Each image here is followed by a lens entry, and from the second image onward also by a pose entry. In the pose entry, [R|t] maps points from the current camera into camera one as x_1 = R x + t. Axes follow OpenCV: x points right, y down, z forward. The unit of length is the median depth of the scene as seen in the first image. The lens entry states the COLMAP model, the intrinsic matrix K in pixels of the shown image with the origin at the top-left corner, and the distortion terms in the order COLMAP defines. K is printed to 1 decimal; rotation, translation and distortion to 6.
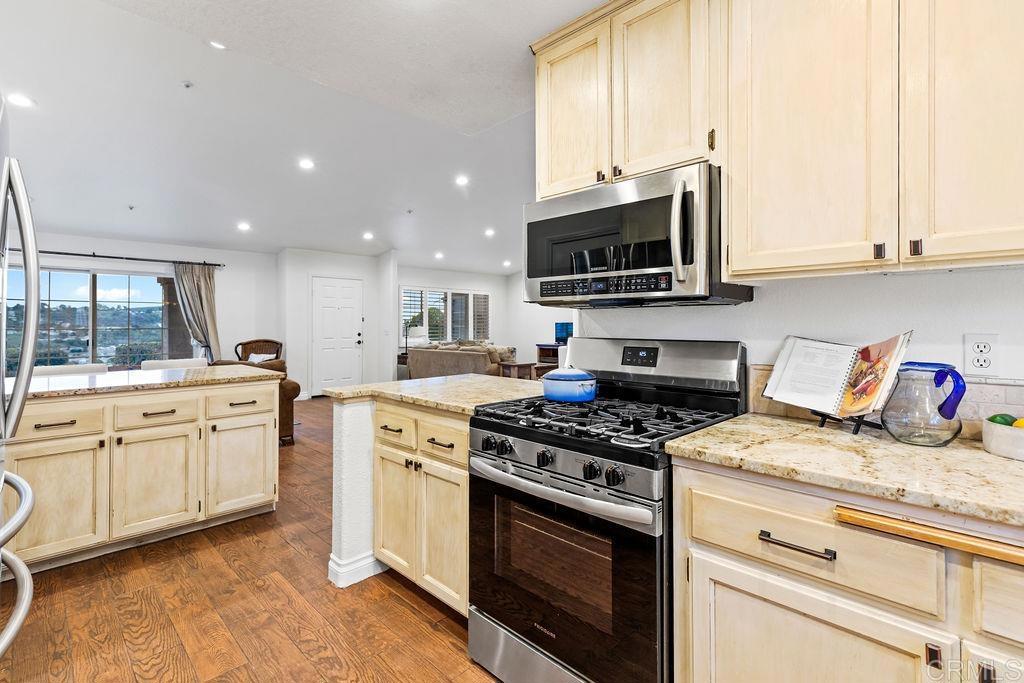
lens RADIAL K [[481.4, 0, 513.2], [0, 481.4, 313.5], [0, 0, 1]] dist [0.000869, -0.000066]
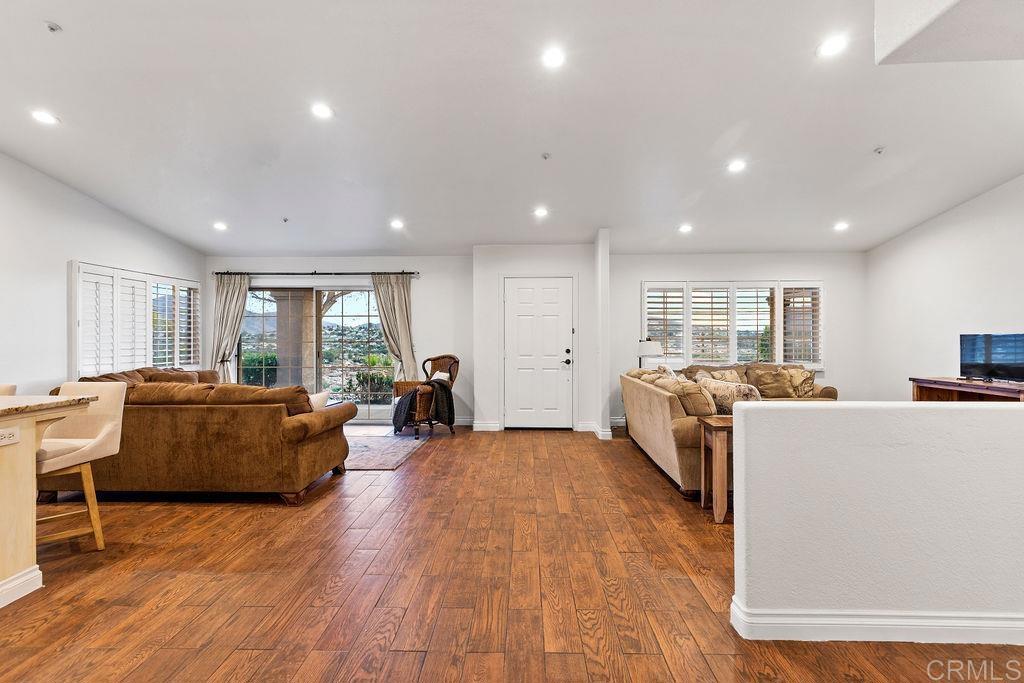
lens RADIAL K [[491.9, 0, 512.0], [0, 491.9, 341.5], [0, 0, 1]] dist [0.002800, 0.000390]
pose [[0.687014, 0.006565, -0.726615, 0.187762], [0.017099, 0.999536, 0.025197, 0.008875], [0.726443, -0.029735, 0.686583, 0.464011]]
